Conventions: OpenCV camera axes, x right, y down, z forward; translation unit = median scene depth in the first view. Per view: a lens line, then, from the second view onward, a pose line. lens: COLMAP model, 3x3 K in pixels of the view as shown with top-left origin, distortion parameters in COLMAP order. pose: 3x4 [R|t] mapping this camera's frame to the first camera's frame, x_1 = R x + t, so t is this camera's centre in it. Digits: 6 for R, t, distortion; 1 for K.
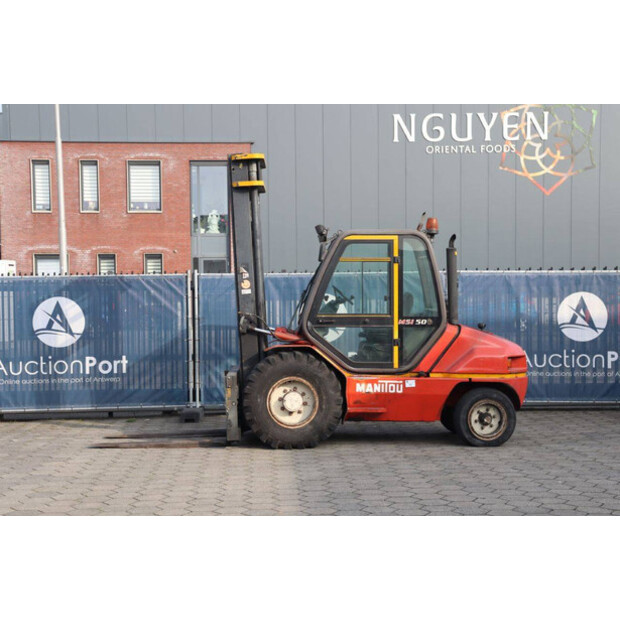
lens RADIAL K [[1136.2, 0, 309.6], [0, 1136.2, 295.4], [0, 0, 1]] dist [0.236117, 0.000000]
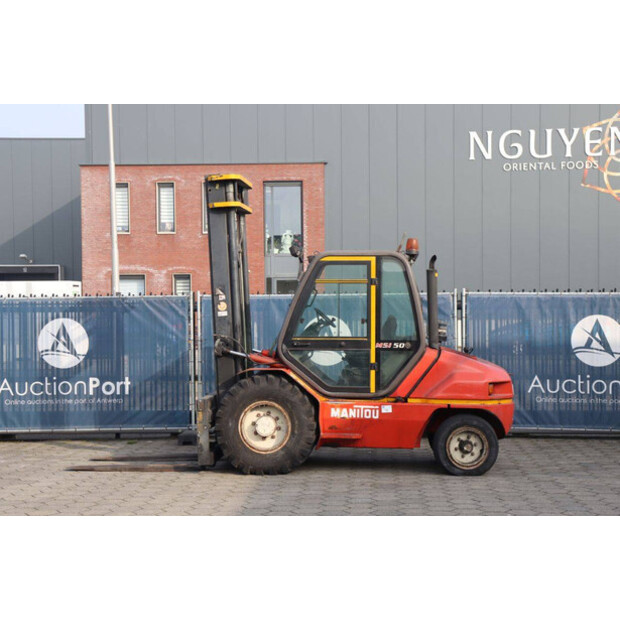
lens RADIAL K [[1136.2, 0, 303.9], [0, 1136.2, 299.0], [0, 0, 1]] dist [0.236117, 0.000000]
pose [[0.994484, 0.001367, -0.104877, 0.118001], [-0.002810, 0.999903, -0.013620, -0.002842], [0.104848, 0.013839, 0.994392, 0.025985]]
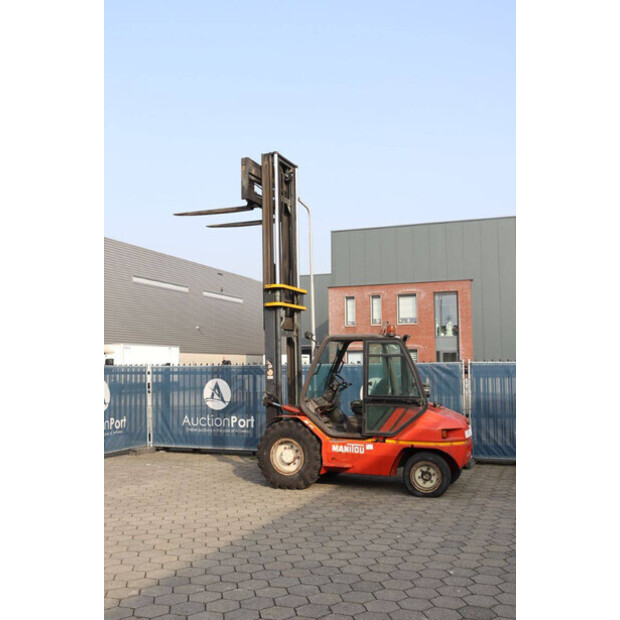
lens RADIAL K [[646.6, 0, 310.1], [0, 646.6, 309.4], [0, 0, 1]] dist [-0.067868, 0.000000]
pose [[0.918305, -0.033567, -0.394447, 0.326586], [-0.004452, 0.995460, -0.095078, -0.012305], [0.395848, 0.089067, 0.913987, 0.250802]]
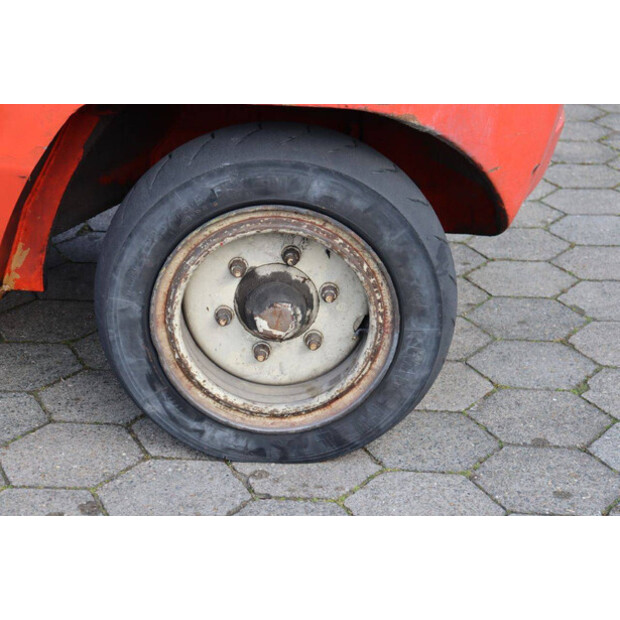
lens RADIAL K [[1258.1, 0, 310.5], [0, 1258.1, 309.4], [0, 0, 1]] dist [0.068203, 0.000000]
pose [[0.987992, 0.064078, -0.140593, 0.184201], [-0.005641, 0.924299, 0.381626, 0.035395], [0.154404, -0.376251, 0.913562, 0.821441]]
